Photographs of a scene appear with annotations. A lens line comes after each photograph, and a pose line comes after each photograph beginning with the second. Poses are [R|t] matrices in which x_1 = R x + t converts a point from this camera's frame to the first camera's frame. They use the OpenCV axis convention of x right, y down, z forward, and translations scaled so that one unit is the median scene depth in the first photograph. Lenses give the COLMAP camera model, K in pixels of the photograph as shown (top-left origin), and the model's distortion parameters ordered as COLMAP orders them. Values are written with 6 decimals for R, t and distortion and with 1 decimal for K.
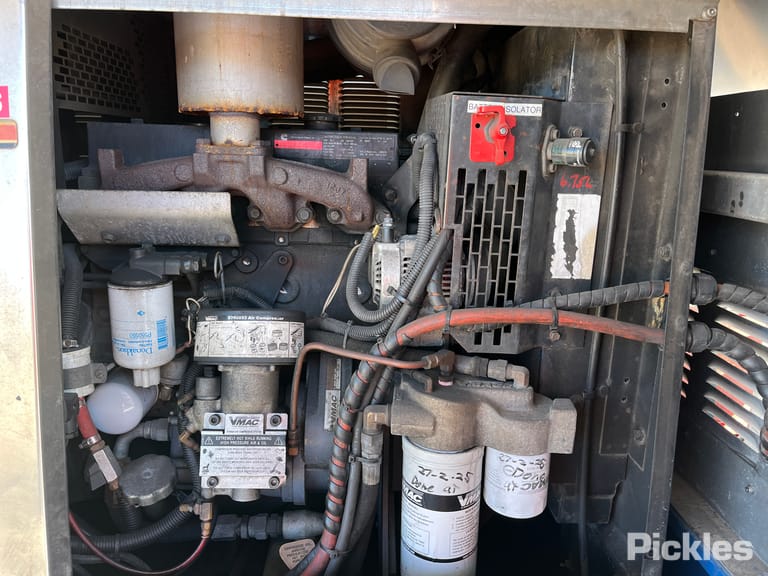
lens RADIAL K [[574.2, 0, 382.4], [0, 574.2, 287.2], [0, 0, 1]] dist [0.012618, -0.001976]
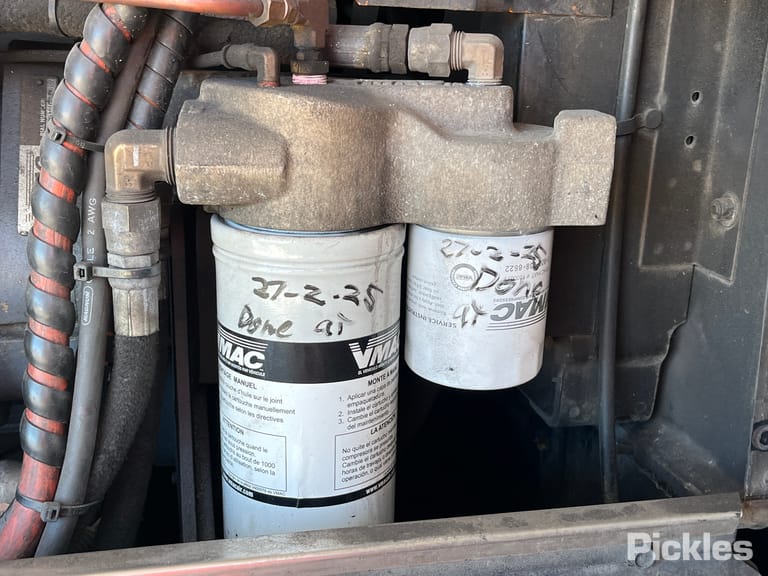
lens RADIAL K [[900.6, 0, 387.3], [0, 900.6, 289.7], [0, 0, 1]] dist [0.028234, 0.000000]
pose [[0.979783, -0.049753, 0.193776, 0.030892], [0.035570, 0.996473, 0.076000, 0.261930], [-0.196874, -0.067571, 0.978098, 0.334553]]
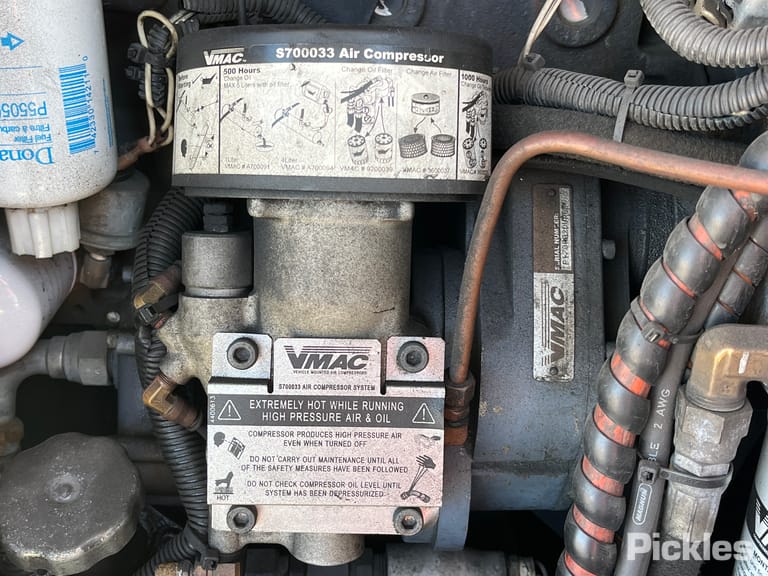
lens RADIAL K [[900.6, 0, 383.3], [0, 900.6, 284.6], [0, 0, 1]] dist [0.028234, 0.000000]
pose [[0.999406, 0.013509, -0.031692, -0.189303], [-0.006421, 0.976833, 0.213905, 0.070751], [0.033847, -0.213574, 0.976340, 0.474013]]
